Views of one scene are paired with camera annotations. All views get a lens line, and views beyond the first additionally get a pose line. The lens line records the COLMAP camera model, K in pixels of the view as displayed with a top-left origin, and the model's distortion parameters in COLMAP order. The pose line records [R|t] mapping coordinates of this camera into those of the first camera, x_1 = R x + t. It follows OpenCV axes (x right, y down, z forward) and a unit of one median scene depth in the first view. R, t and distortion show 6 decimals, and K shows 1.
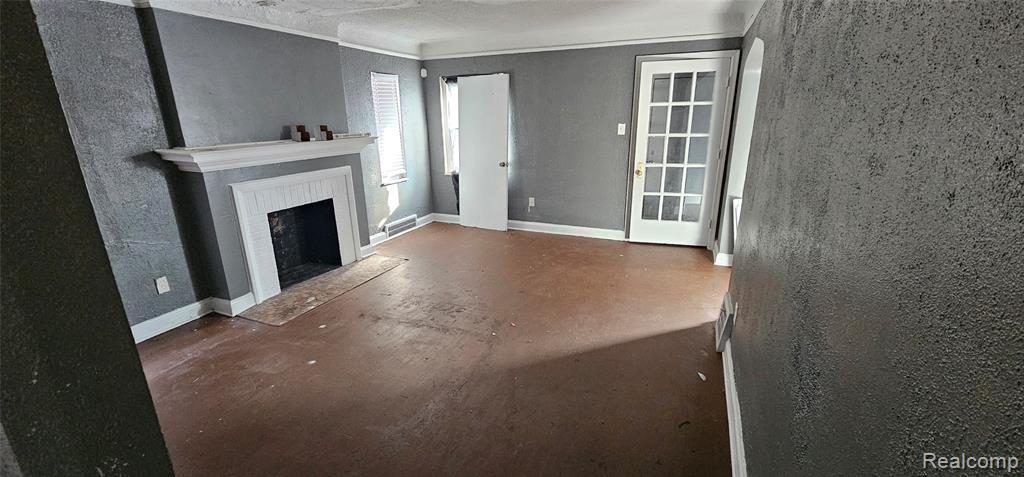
lens RADIAL K [[419.6, 0, 513.8], [0, 419.6, 236.6], [0, 0, 1]] dist [0.001644, -0.000079]
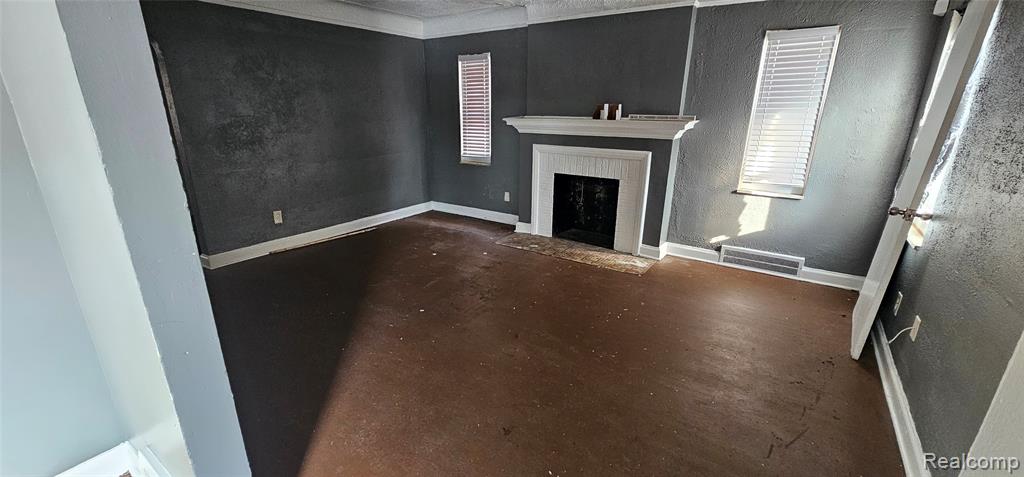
lens RADIAL K [[419.6, 0, 508.0], [0, 419.6, 243.9], [0, 0, 1]] dist [0.001644, -0.000079]
pose [[-0.210525, 0.311011, -0.926796, 0.556308], [-0.276942, 0.890232, 0.361650, -0.231747], [0.937540, 0.332805, -0.101284, 0.871221]]
